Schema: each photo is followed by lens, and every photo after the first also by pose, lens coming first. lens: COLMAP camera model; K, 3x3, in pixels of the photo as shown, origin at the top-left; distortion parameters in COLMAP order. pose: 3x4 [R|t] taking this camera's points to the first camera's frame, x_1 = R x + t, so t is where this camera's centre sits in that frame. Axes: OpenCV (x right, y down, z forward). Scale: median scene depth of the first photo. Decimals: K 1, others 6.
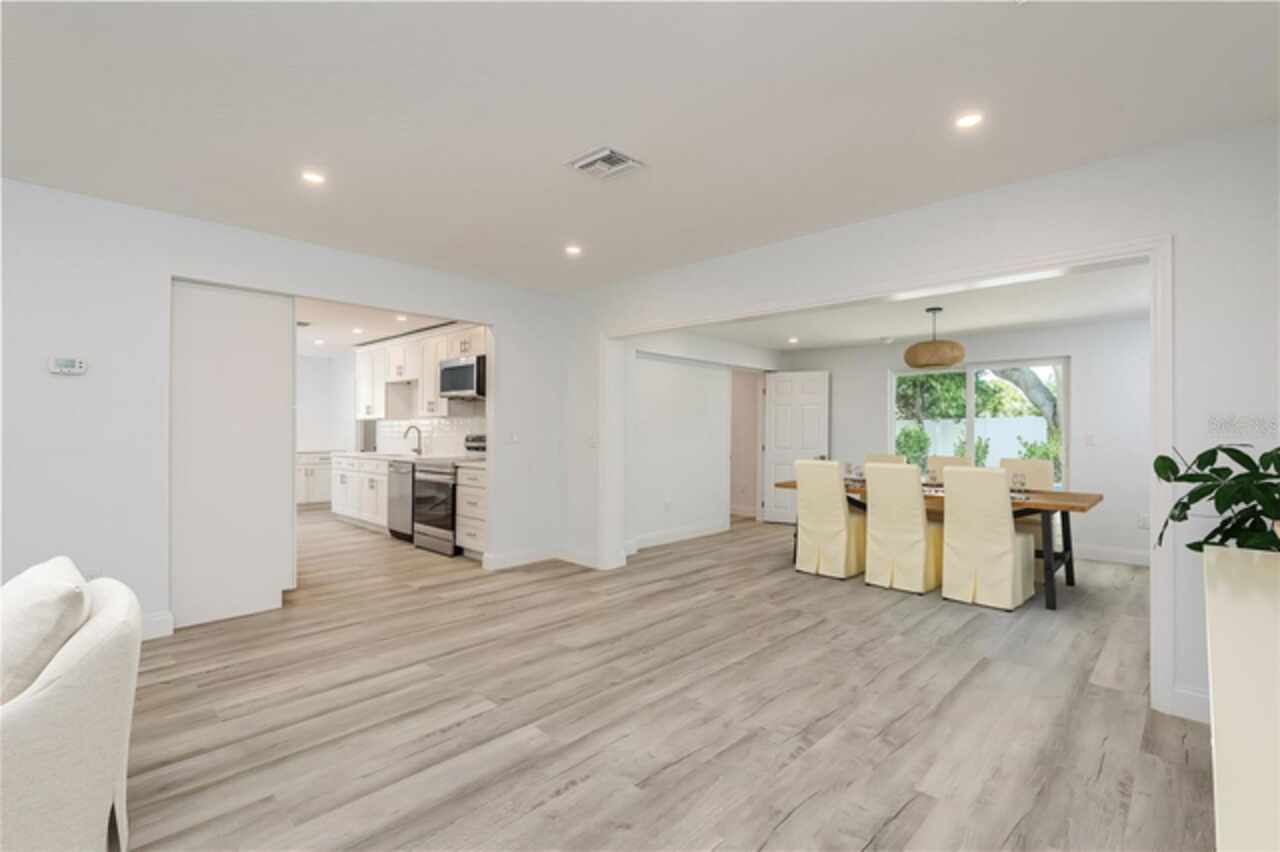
lens RADIAL K [[589.9, 0, 636.5], [0, 589.9, 420.0], [0, 0, 1]] dist [0.012065, -0.001537]
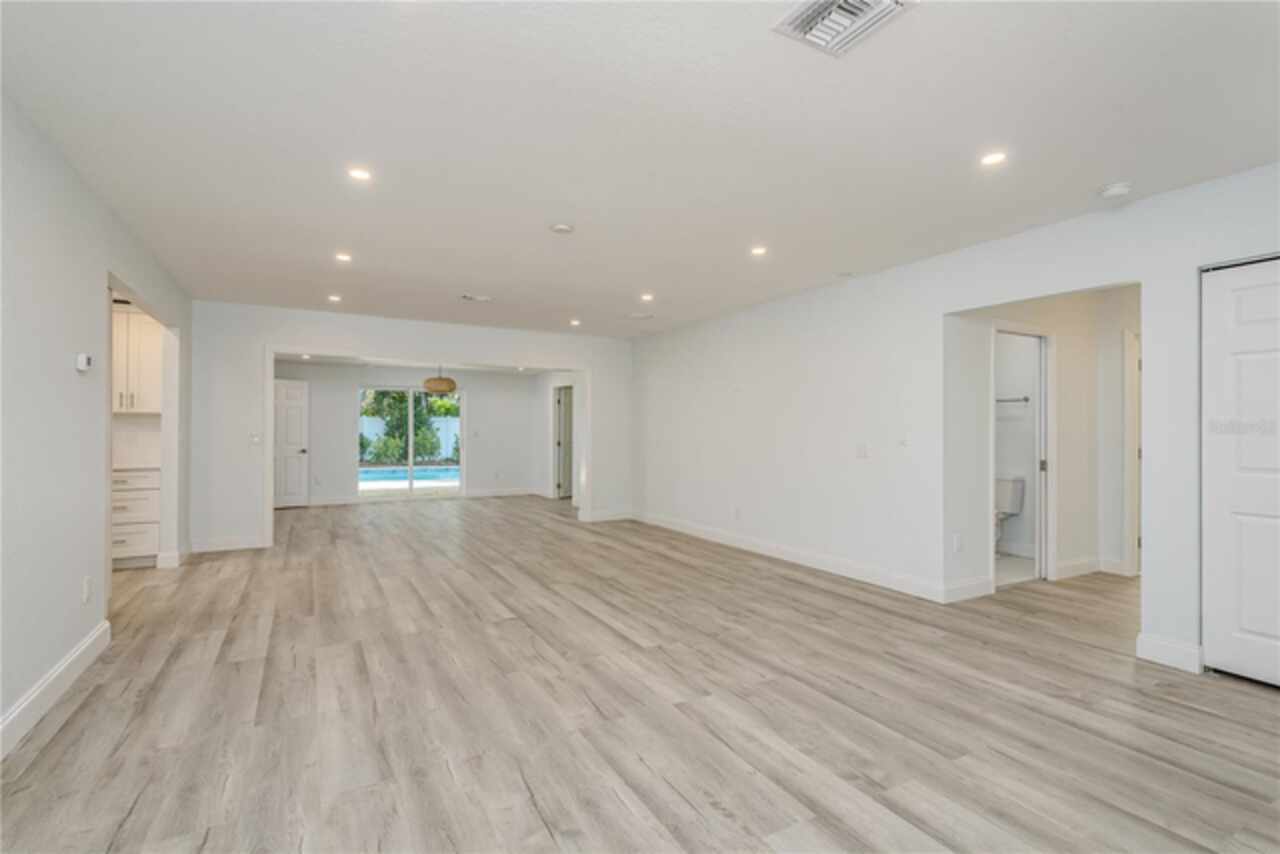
lens RADIAL K [[589.9, 0, 638.6], [0, 589.9, 430.3], [0, 0, 1]] dist [0.012065, -0.001537]
pose [[0.309091, -0.000372, 0.951033, -1.417701], [-0.020482, 0.999765, 0.007048, -0.006906], [-0.950812, -0.021658, 0.309010, -0.112168]]
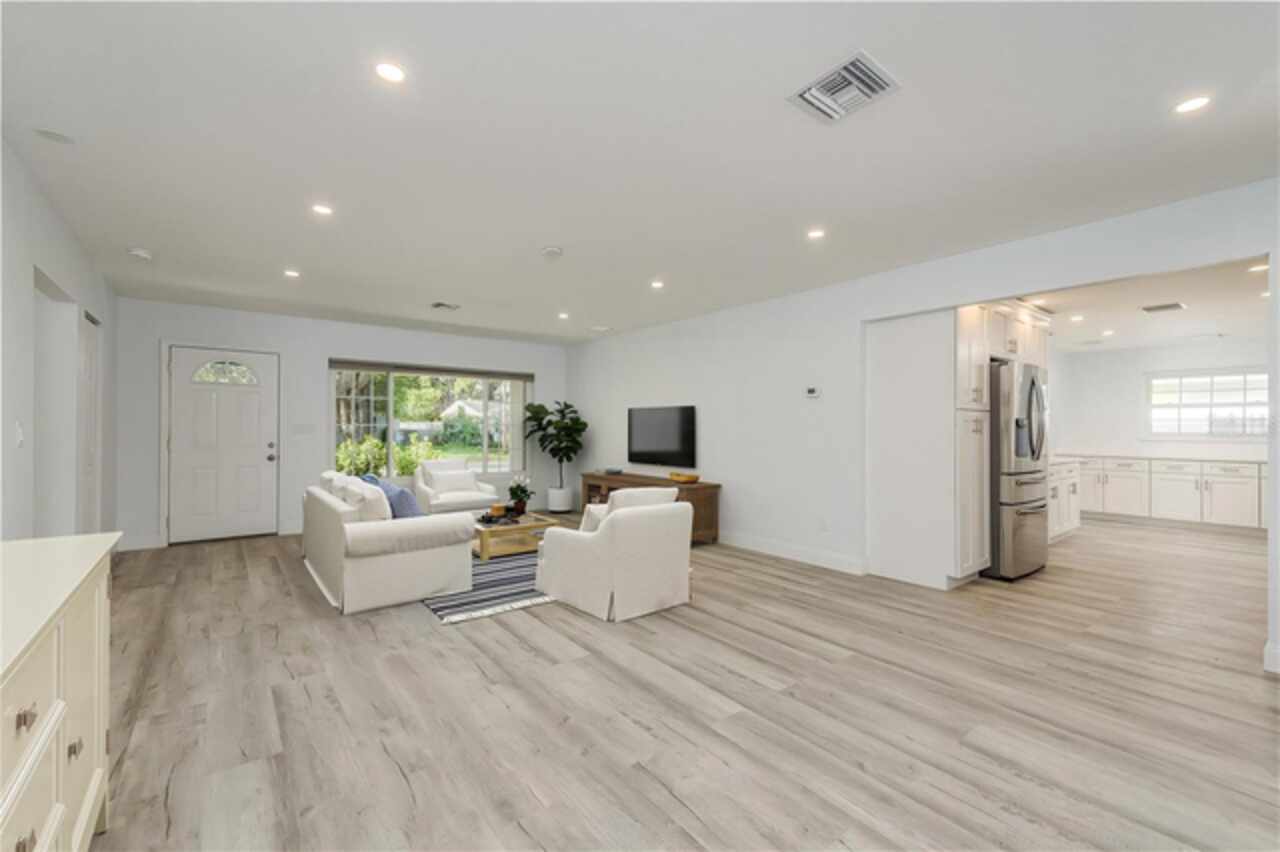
lens RADIAL K [[535.3, 0, 639.6], [0, 535.3, 424.5], [0, 0, 1]] dist [0.004134, 0.000168]
pose [[-0.149750, -0.010892, -0.988664, 0.552865], [0.010358, 0.999867, -0.012585, 0.013055], [0.988670, -0.012125, -0.149617, 0.667329]]
